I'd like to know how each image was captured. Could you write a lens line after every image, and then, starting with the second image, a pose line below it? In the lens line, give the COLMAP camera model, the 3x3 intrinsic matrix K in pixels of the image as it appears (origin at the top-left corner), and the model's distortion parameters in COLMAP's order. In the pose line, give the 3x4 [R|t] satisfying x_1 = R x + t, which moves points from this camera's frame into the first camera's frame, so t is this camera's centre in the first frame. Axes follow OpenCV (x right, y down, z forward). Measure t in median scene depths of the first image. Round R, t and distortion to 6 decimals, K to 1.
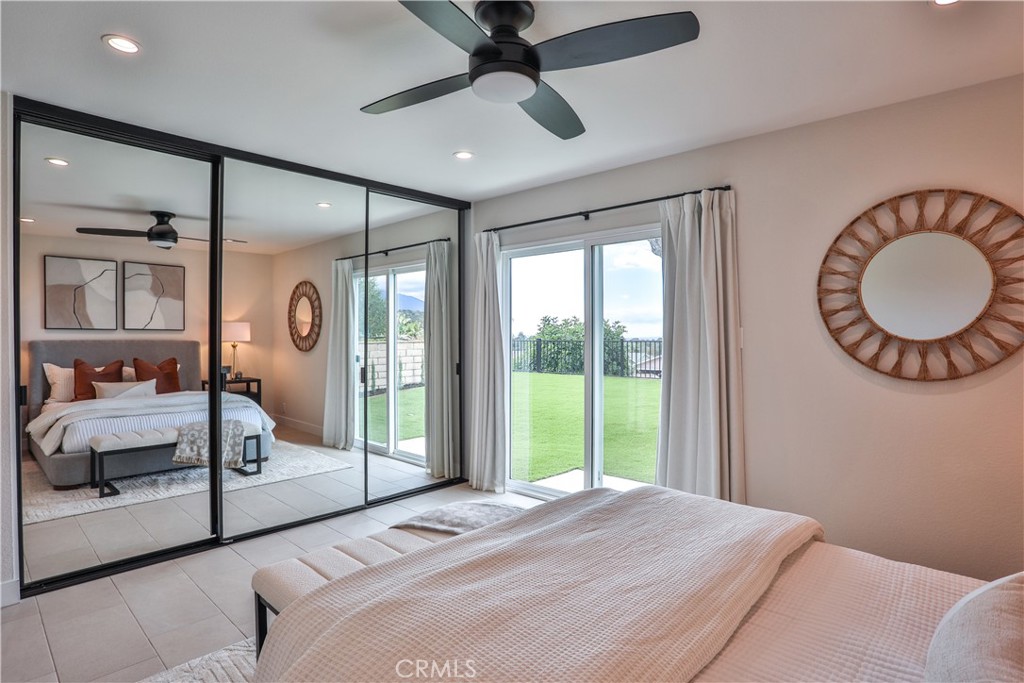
lens RADIAL K [[520.8, 0, 508.5], [0, 520.8, 341.3], [0, 0, 1]] dist [-0.083781, 0.032739]
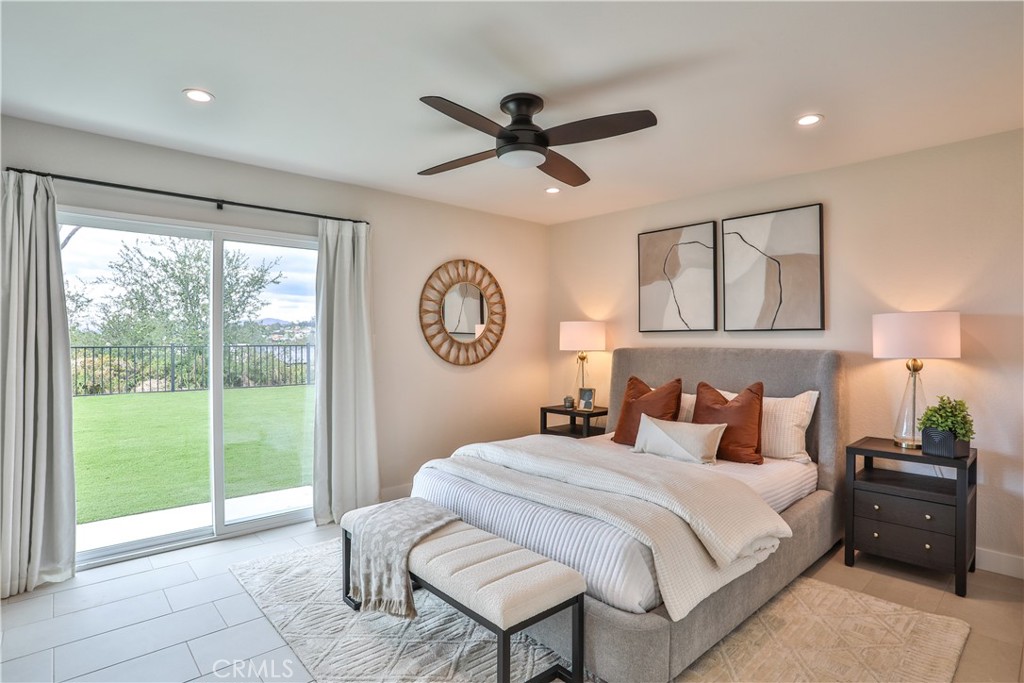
lens RADIAL K [[520.8, 0, 508.5], [0, 520.8, 341.3], [0, 0, 1]] dist [-0.083781, 0.032739]
pose [[0.126697, -0.002019, 0.991939, -0.917294], [0.012180, 0.999926, 0.000479, -0.006032], [-0.991867, 0.012021, 0.126712, 0.577340]]
